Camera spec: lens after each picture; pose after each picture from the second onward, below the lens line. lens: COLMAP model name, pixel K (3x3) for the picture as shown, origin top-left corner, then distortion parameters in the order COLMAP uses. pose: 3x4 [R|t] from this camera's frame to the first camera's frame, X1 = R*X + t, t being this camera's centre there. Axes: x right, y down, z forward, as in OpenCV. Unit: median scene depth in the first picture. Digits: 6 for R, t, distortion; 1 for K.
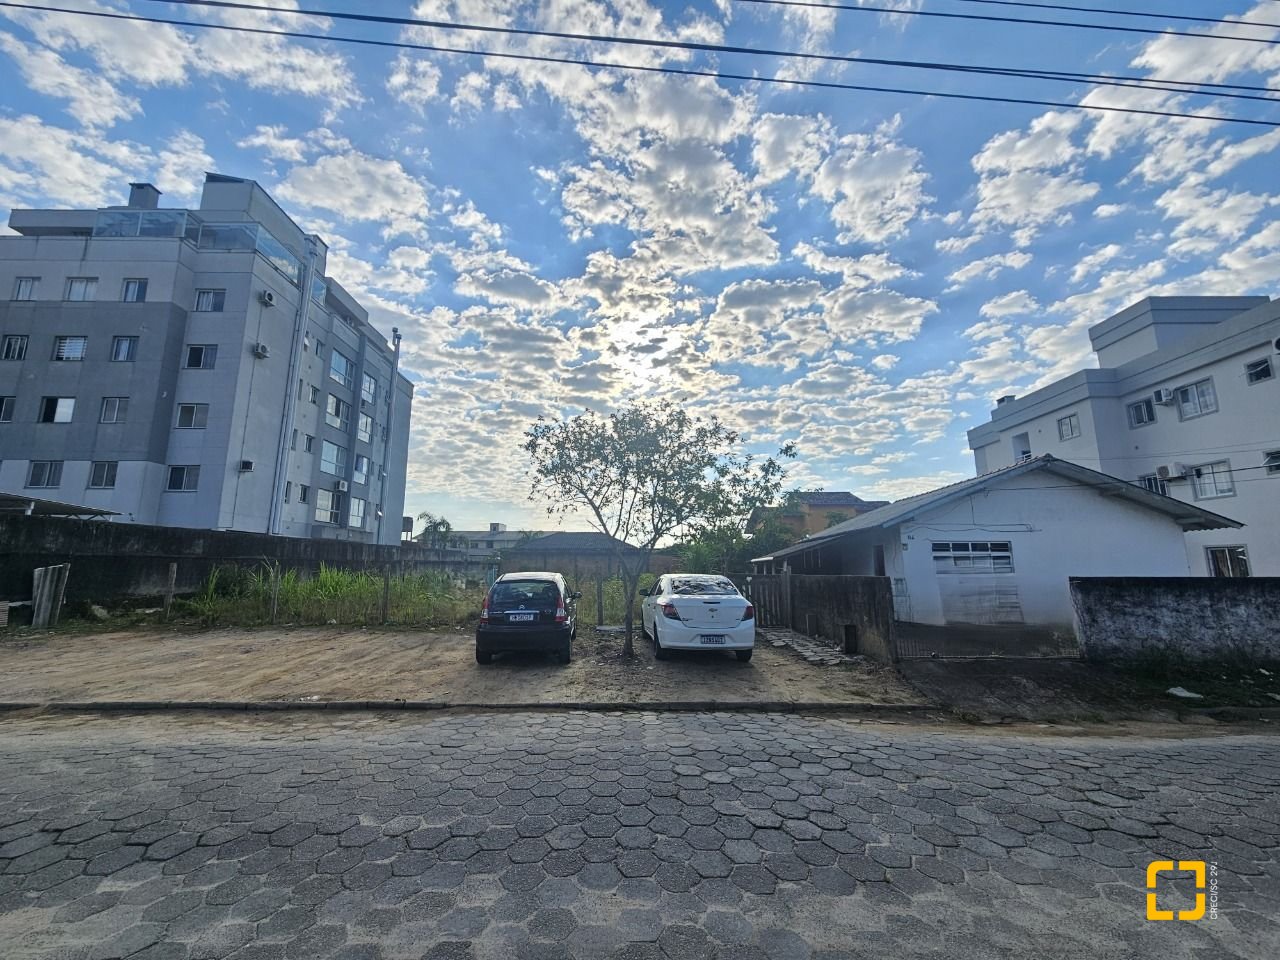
lens RADIAL K [[534.7, 0, 638.0], [0, 534.7, 480.3], [0, 0, 1]] dist [-0.000021, -0.000749]
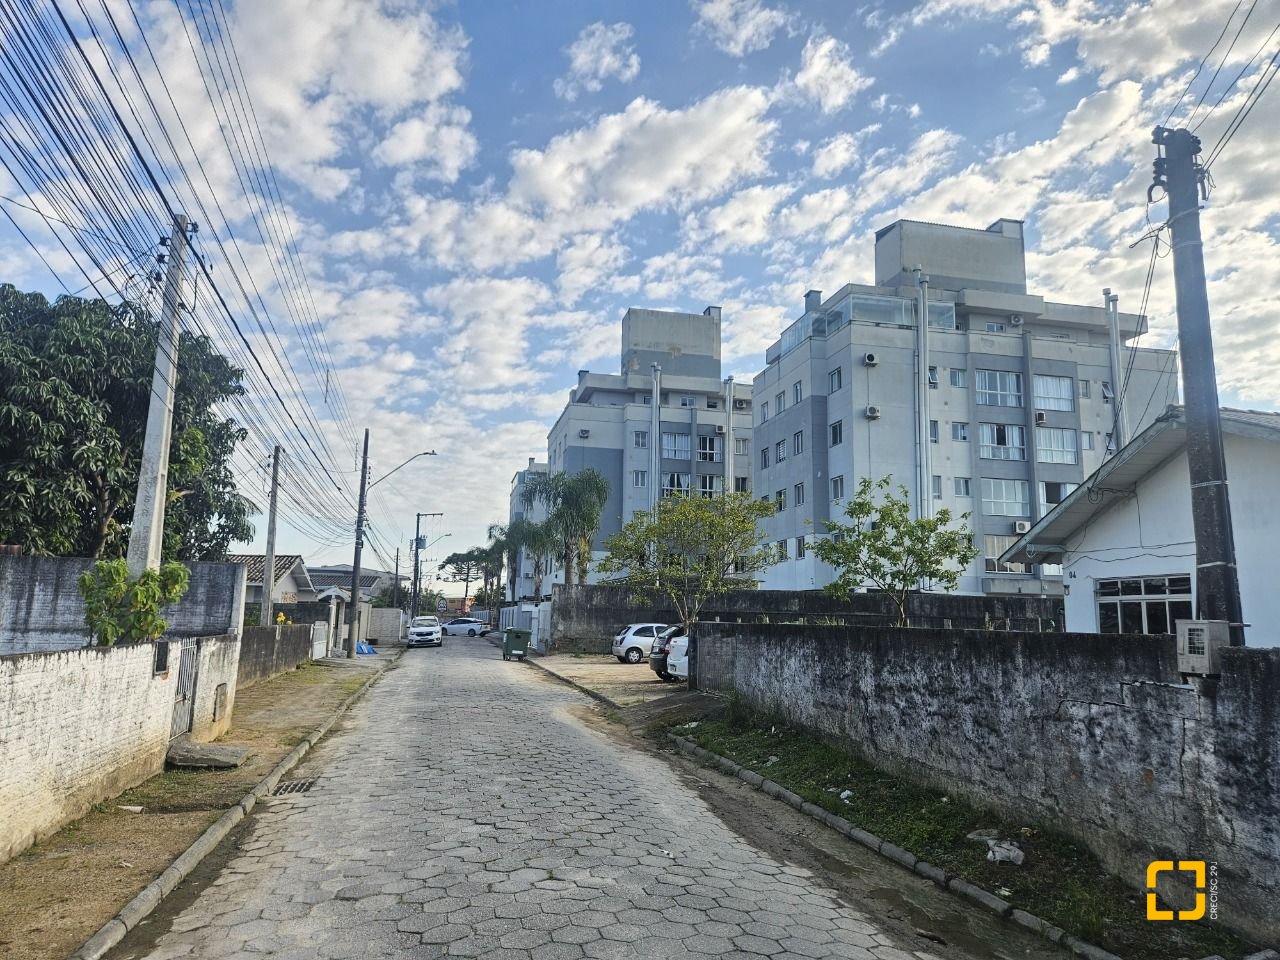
lens RADIAL K [[882.4, 0, 581.3], [0, 882.4, 475.9], [0, 0, 1]] dist [0.003485, 0.001550]
pose [[0.159146, -0.158488, -0.974451, 0.390465], [0.136084, 0.981130, -0.137349, 0.015658], [0.977831, -0.110749, 0.177710, 0.065912]]
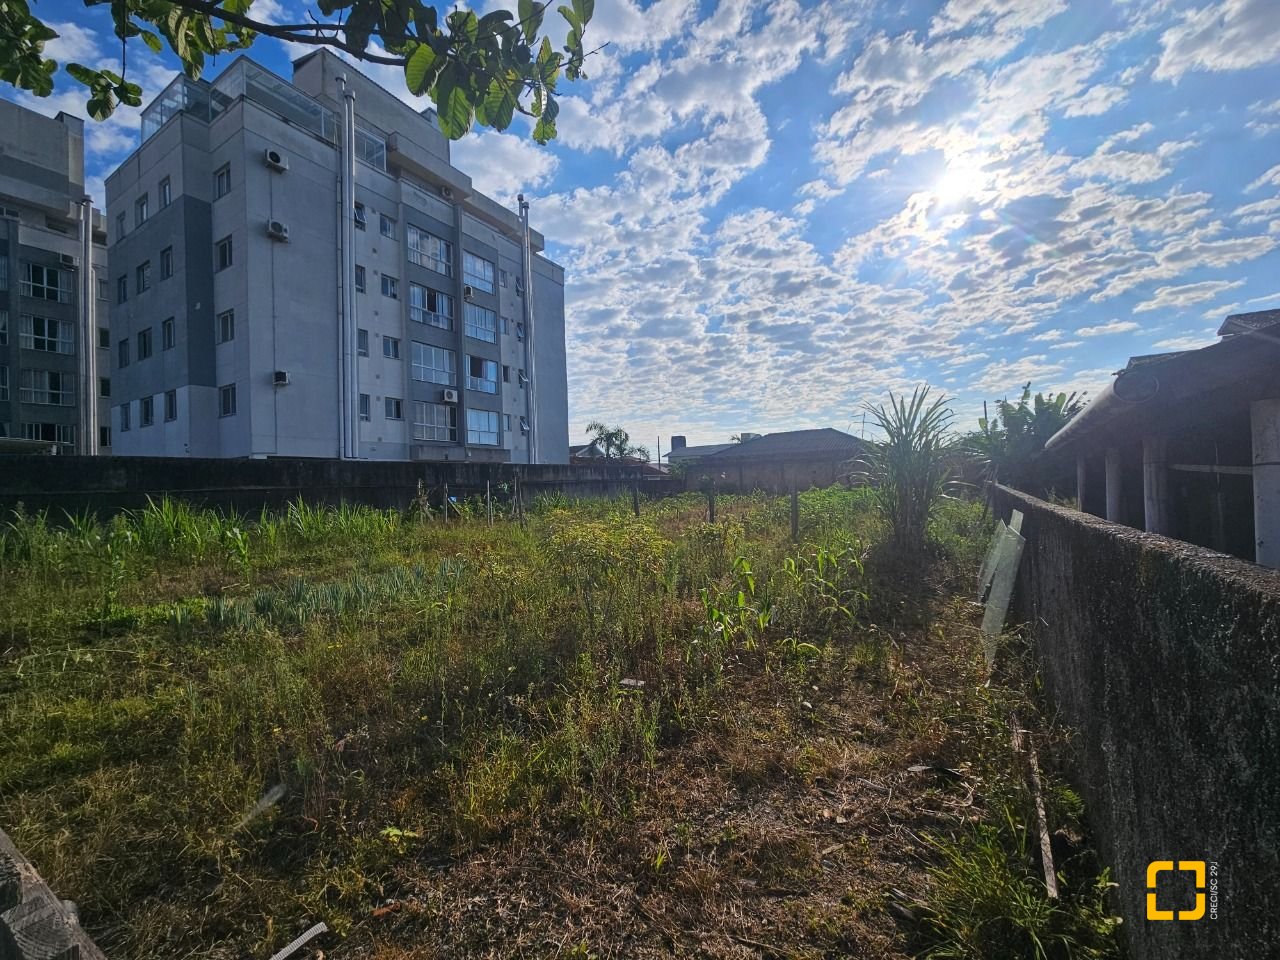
lens RADIAL K [[532.6, 0, 640.0], [0, 532.6, 480.0], [0, 0, 1]] dist [0.000231, -0.000370]
pose [[0.850224, -0.043093, -0.524654, 0.072000], [0.124598, 0.984798, 0.121029, 0.044133], [0.511463, -0.168273, 0.842668, 0.255405]]
